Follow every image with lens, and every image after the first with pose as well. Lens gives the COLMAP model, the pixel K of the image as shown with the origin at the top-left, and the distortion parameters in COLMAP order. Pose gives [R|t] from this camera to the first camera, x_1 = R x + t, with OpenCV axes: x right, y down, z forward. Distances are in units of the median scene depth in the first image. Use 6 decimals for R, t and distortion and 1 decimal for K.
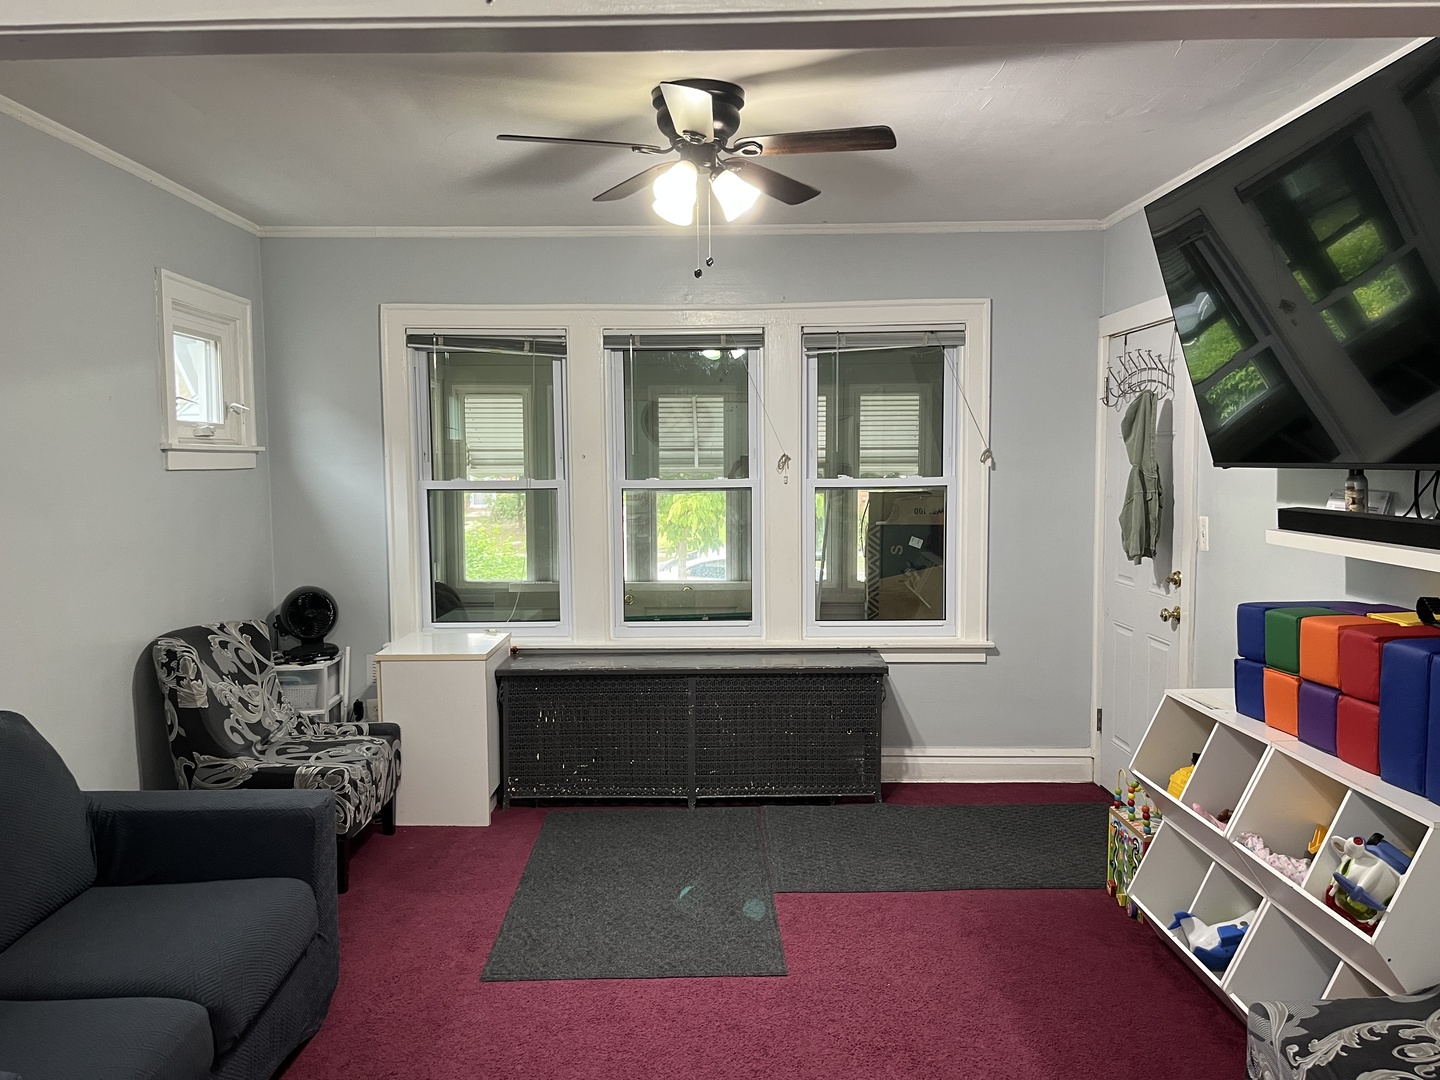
lens RADIAL K [[1087.5, 0, 715.6], [0, 1087.5, 547.1], [0, 0, 1]] dist [0.047836, -0.012108]
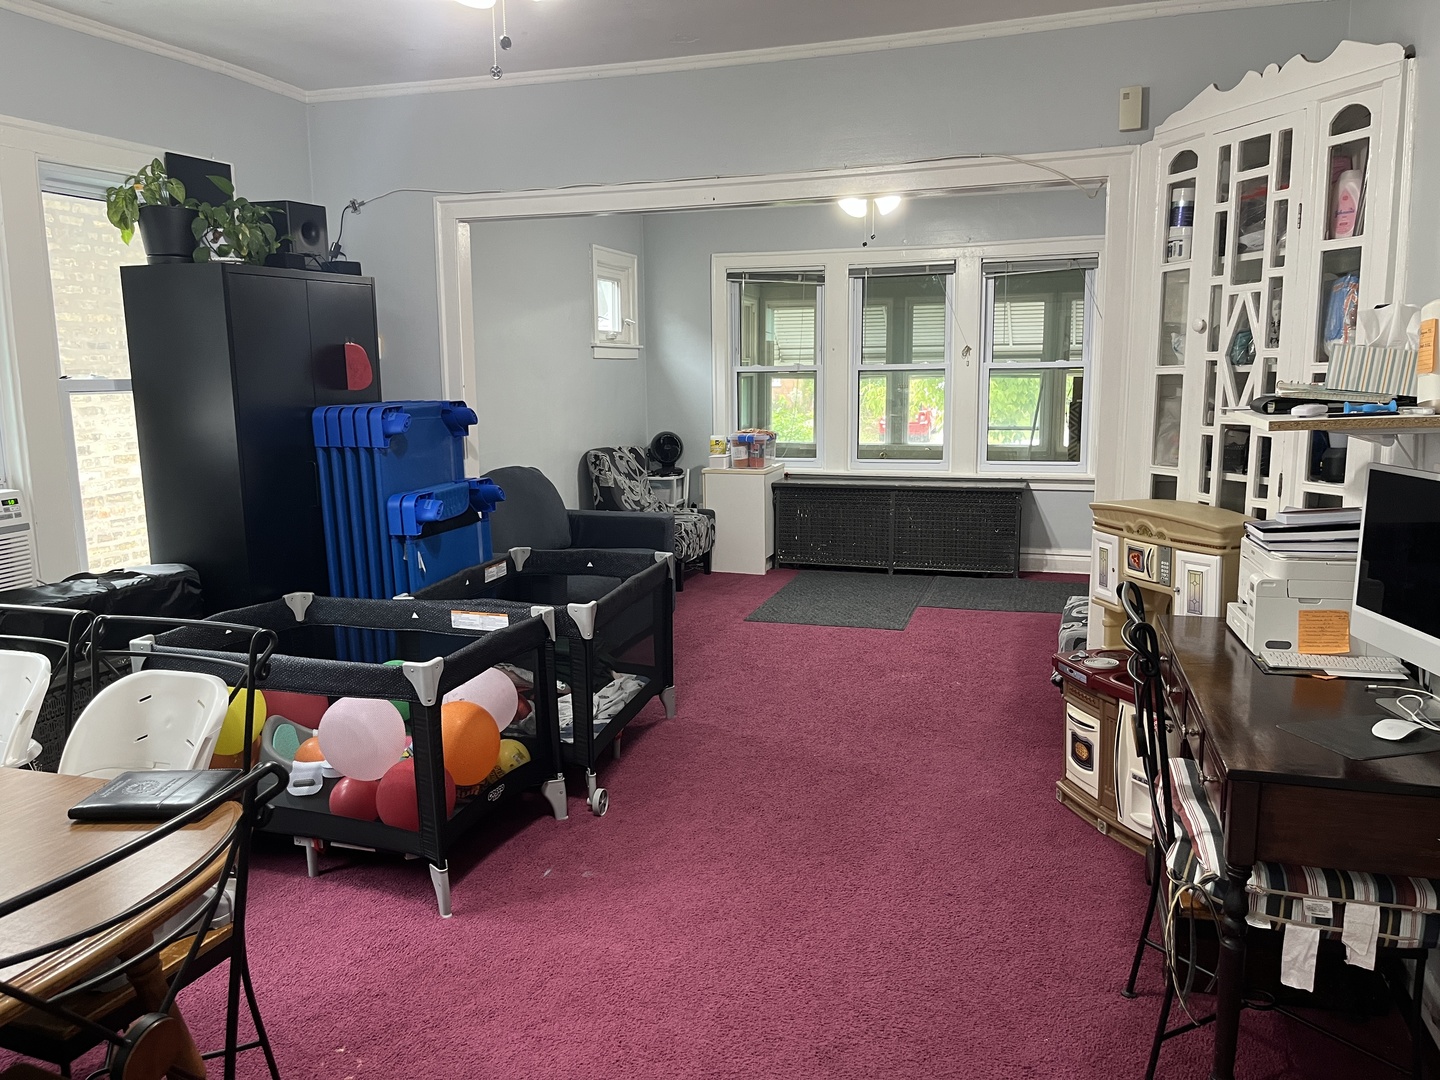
lens RADIAL K [[1087.5, 0, 716.8], [0, 1087.5, 535.8], [0, 0, 1]] dist [0.047836, -0.012108]
pose [[0.949410, 0.045251, -0.310763, 0.224153], [-0.021082, 0.996516, 0.080697, 0.061995], [0.313332, -0.070063, 0.947056, -0.558849]]
